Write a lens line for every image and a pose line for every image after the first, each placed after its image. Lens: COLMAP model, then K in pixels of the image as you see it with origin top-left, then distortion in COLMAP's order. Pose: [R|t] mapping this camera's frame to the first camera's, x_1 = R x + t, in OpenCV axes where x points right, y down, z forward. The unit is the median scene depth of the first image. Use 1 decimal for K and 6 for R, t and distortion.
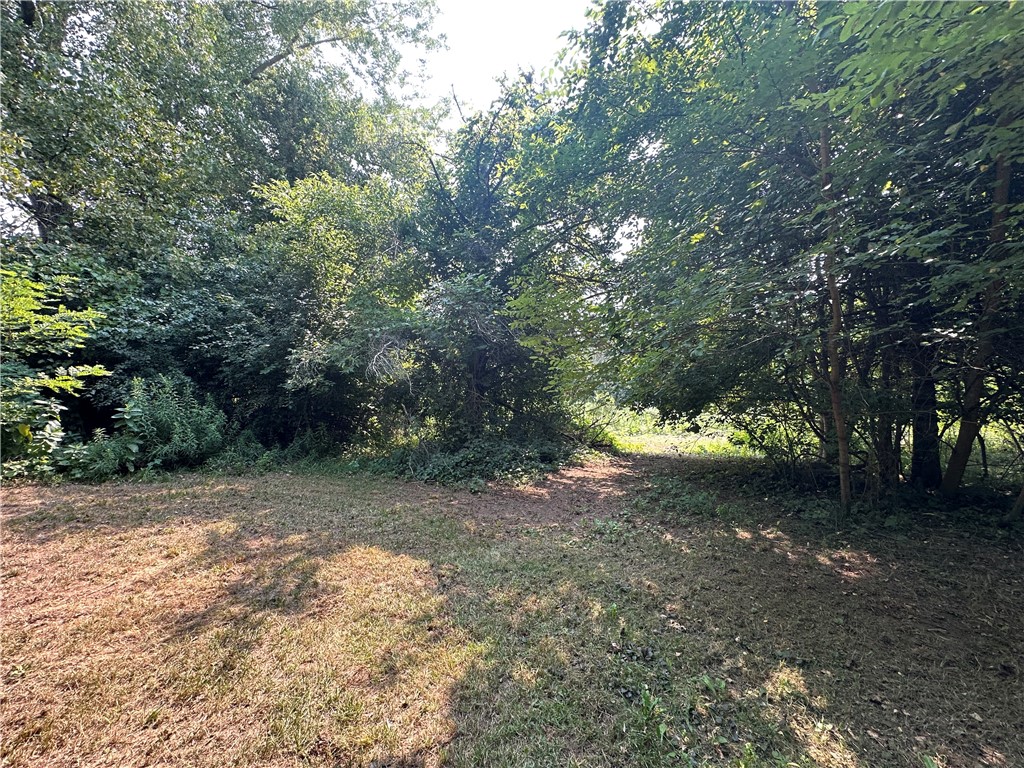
lens RADIAL K [[403.7, 0, 513.9], [0, 403.7, 383.5], [0, 0, 1]] dist [-0.000780, -0.000132]
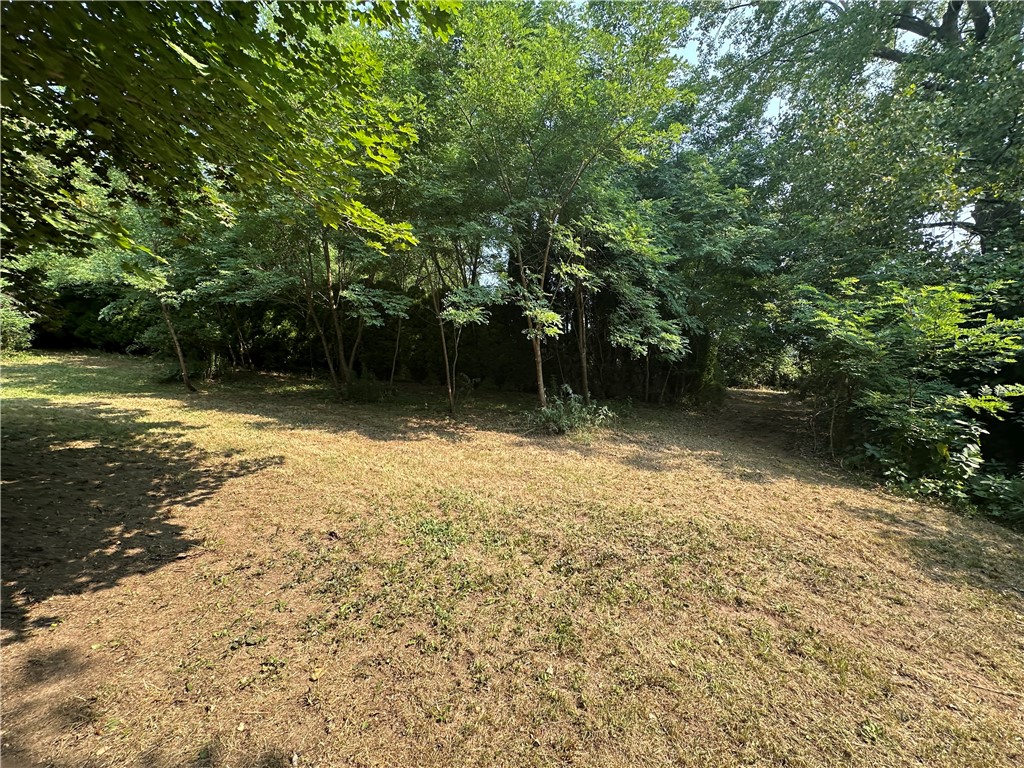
lens RADIAL K [[403.7, 0, 513.8], [0, 403.7, 382.8], [0, 0, 1]] dist [-0.000780, -0.000132]
pose [[-0.152071, 0.003939, -0.988362, -0.092271], [-0.059857, 0.998120, 0.013188, 0.004108], [0.986555, 0.061166, -0.151549, 0.114319]]
